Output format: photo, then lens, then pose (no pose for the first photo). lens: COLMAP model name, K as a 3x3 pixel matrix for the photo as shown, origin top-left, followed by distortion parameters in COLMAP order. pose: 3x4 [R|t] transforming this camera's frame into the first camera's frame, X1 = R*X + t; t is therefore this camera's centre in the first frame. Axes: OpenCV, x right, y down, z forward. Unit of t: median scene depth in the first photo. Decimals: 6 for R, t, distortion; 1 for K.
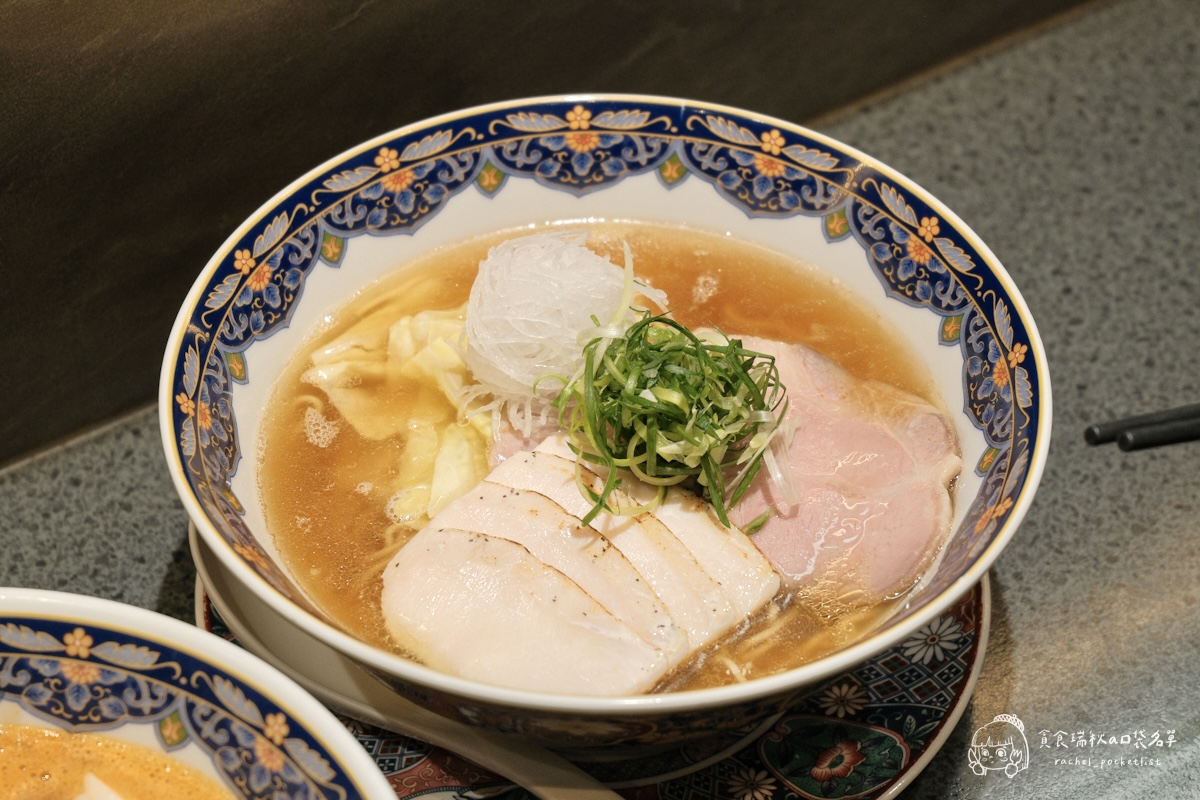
lens RADIAL K [[2578.0, 0, 596.7], [0, 2578.0, 413.0], [0, 0, 1]] dist [0.062052, 0.155125]
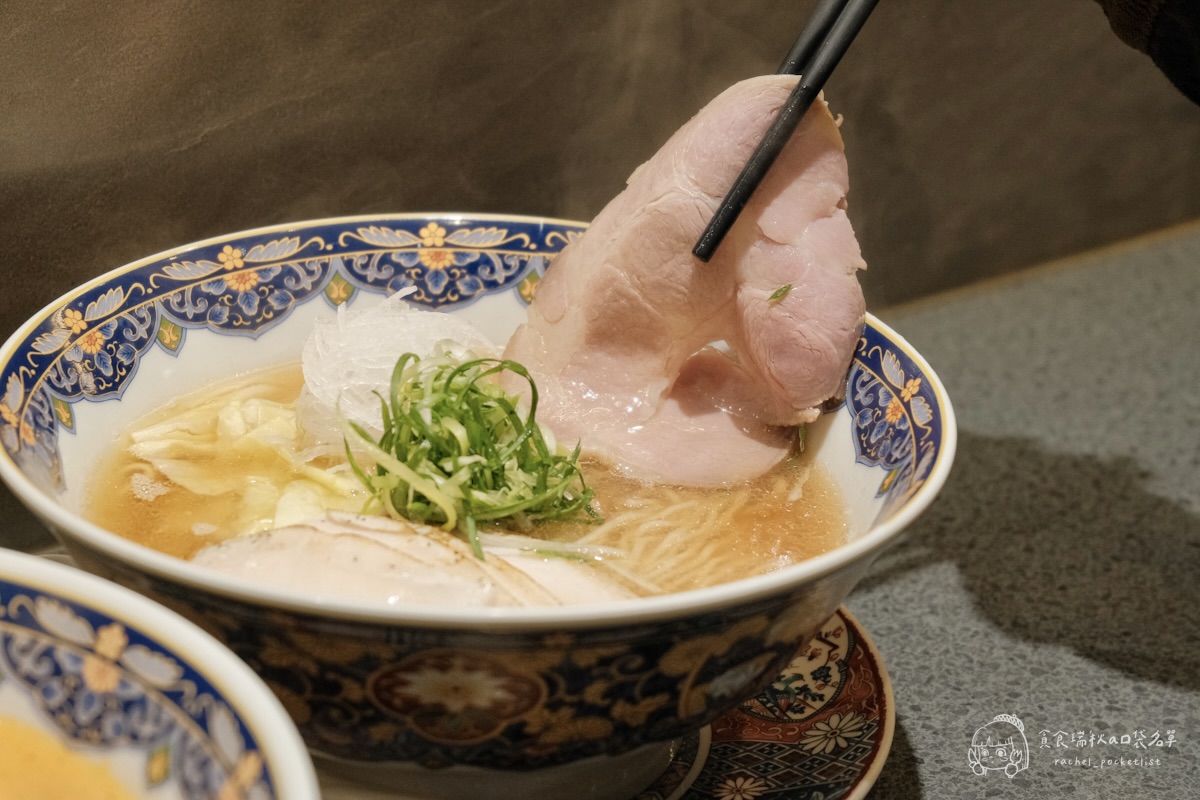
lens RADIAL K [[2573.1, 0, 626.4], [0, 2573.1, 444.1], [0, 0, 1]] dist [0.057958, 0.079263]
pose [[0.994855, 0.003481, 0.101248, -0.033142], [0.029982, 0.944525, -0.327070, 0.282890], [-0.096770, 0.328422, 0.939561, 0.127160]]
